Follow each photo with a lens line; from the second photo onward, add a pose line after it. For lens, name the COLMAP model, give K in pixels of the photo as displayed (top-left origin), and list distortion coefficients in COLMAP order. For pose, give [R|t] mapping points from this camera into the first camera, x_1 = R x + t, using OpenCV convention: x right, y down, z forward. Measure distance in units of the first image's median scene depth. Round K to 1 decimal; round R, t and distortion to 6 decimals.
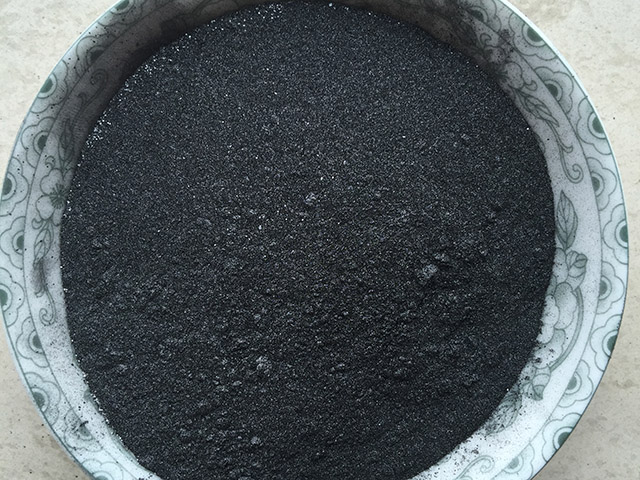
lens RADIAL K [[715.1, 0, 320.0], [0, 715.1, 240.2], [0, 0, 1]] dist [0.012148, 0.000000]
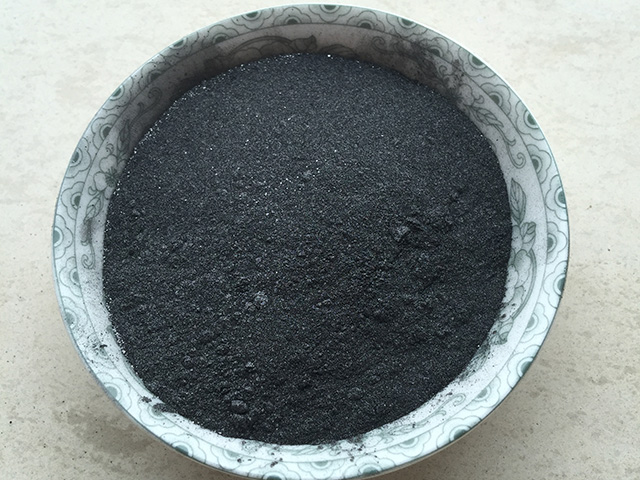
lens RADIAL K [[715.1, 0, 323.0], [0, 715.1, 240.3], [0, 0, 1]] dist [0.012148, 0.000000]
pose [[0.997864, 0.010931, -0.064400, 0.096037], [-0.035930, 0.915205, -0.401384, 0.547659], [0.054552, 0.402841, 0.913643, -0.103143]]
